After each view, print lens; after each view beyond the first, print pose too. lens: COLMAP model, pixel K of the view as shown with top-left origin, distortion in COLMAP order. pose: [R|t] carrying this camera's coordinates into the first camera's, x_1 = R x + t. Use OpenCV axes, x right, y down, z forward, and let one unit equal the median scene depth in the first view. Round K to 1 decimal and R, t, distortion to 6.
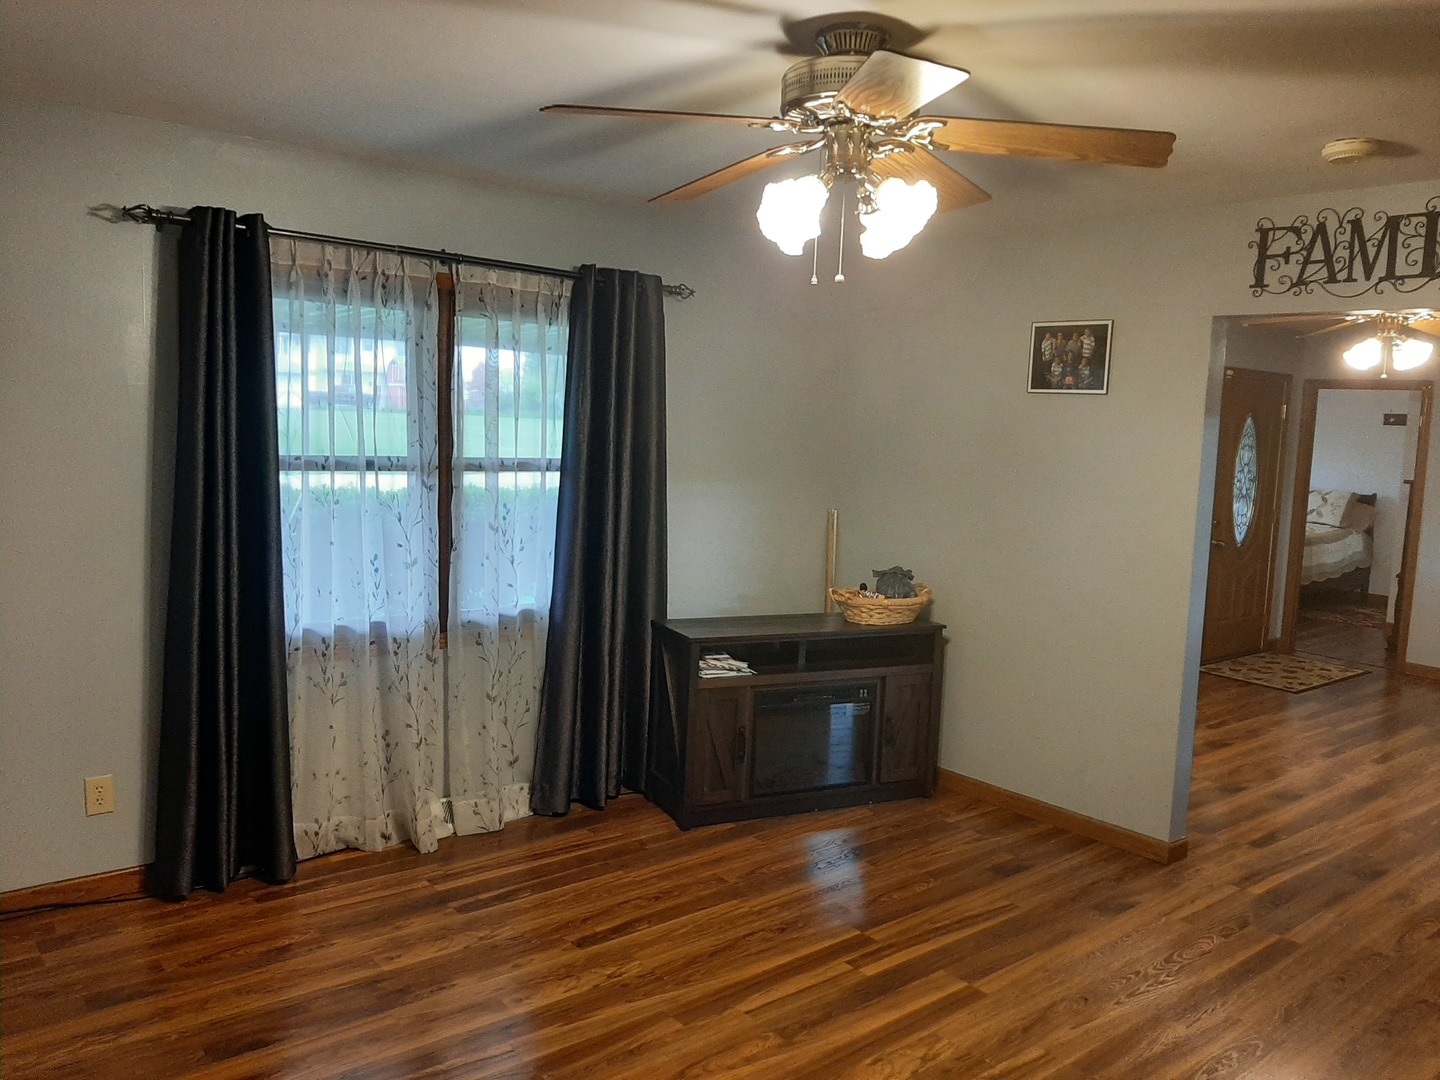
lens RADIAL K [[1130.6, 0, 728.8], [0, 1130.6, 545.8], [0, 0, 1]] dist [0.037265, -0.097375]
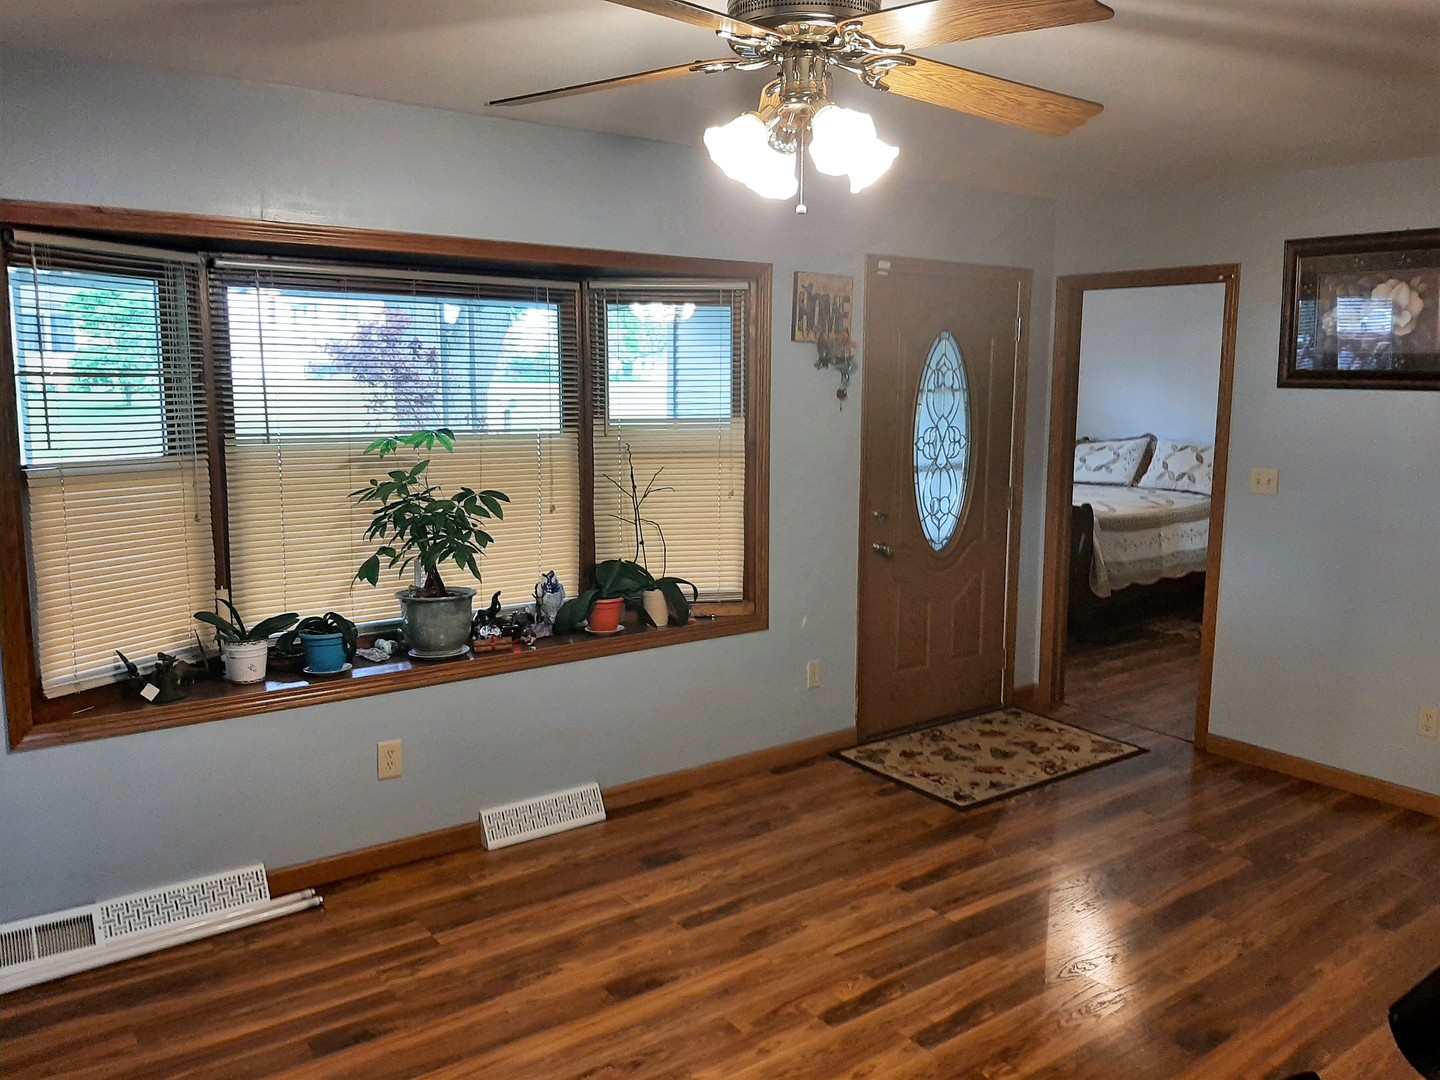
lens RADIAL K [[1130.6, 0, 726.1], [0, 1130.6, 537.6], [0, 0, 1]] dist [0.037265, -0.097375]
pose [[0.998004, -0.023977, -0.058430, 0.354368], [0.025680, 0.999262, 0.028582, -0.025101], [0.057702, -0.030025, 0.997882, 0.354978]]
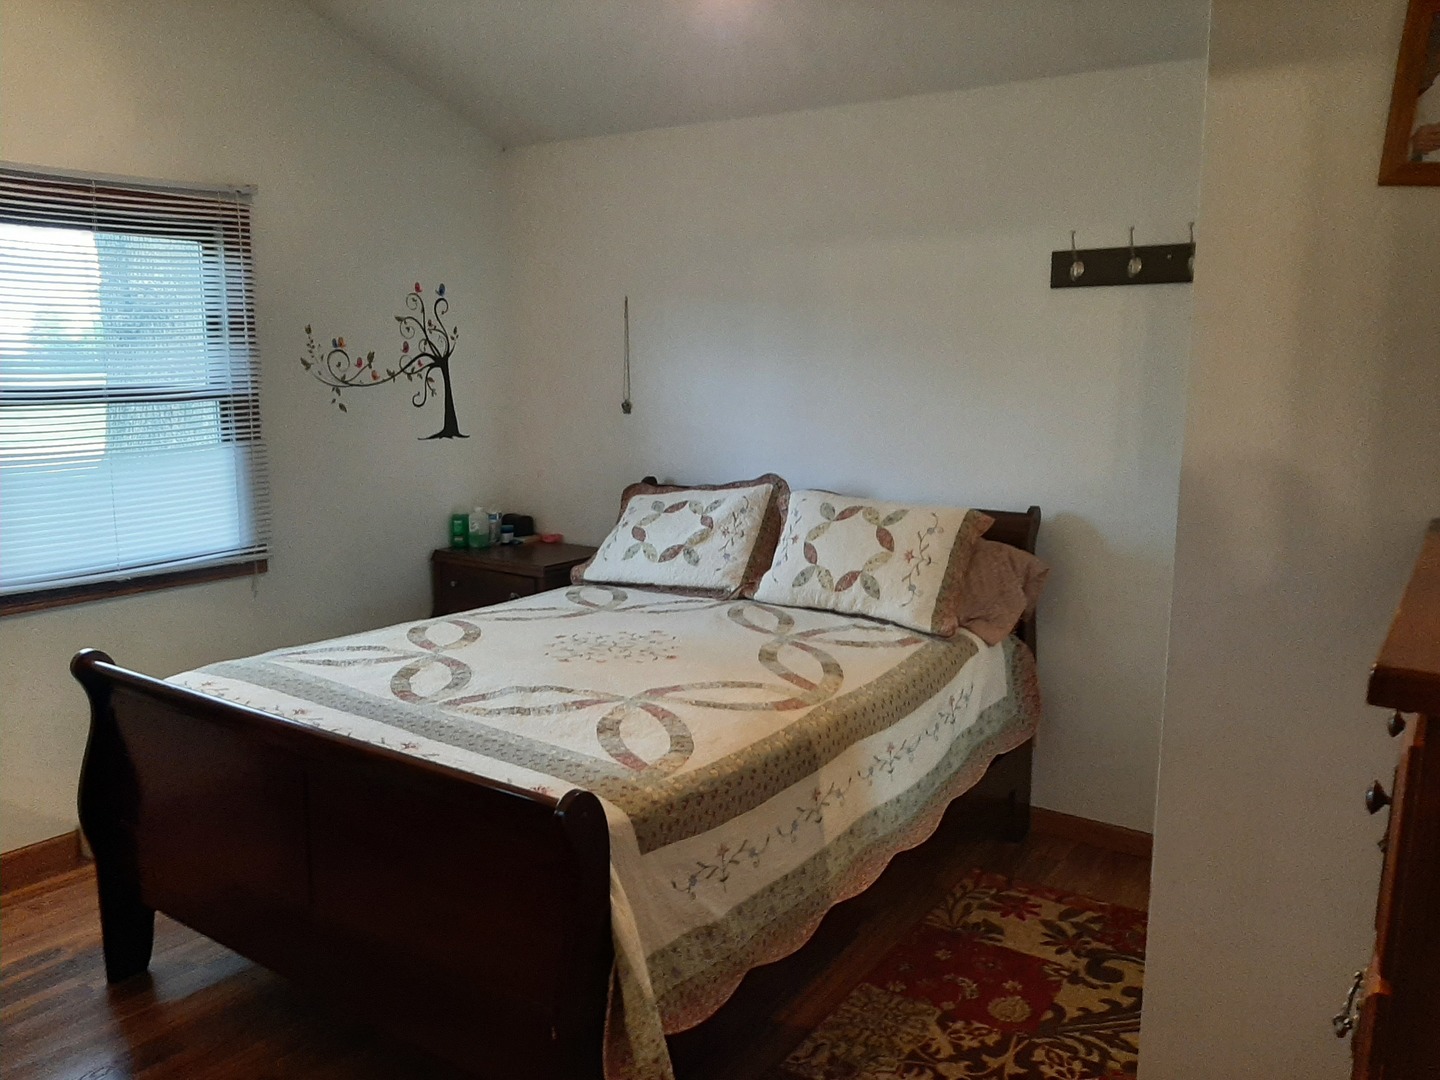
lens RADIAL K [[1130.6, 0, 715.2], [0, 1130.6, 539.9], [0, 0, 1]] dist [0.037265, -0.097375]
pose [[0.966001, -0.066089, 0.249950, 0.533488], [0.056503, 0.997372, 0.045345, -0.075022], [-0.252289, -0.029680, 0.967197, 0.944267]]
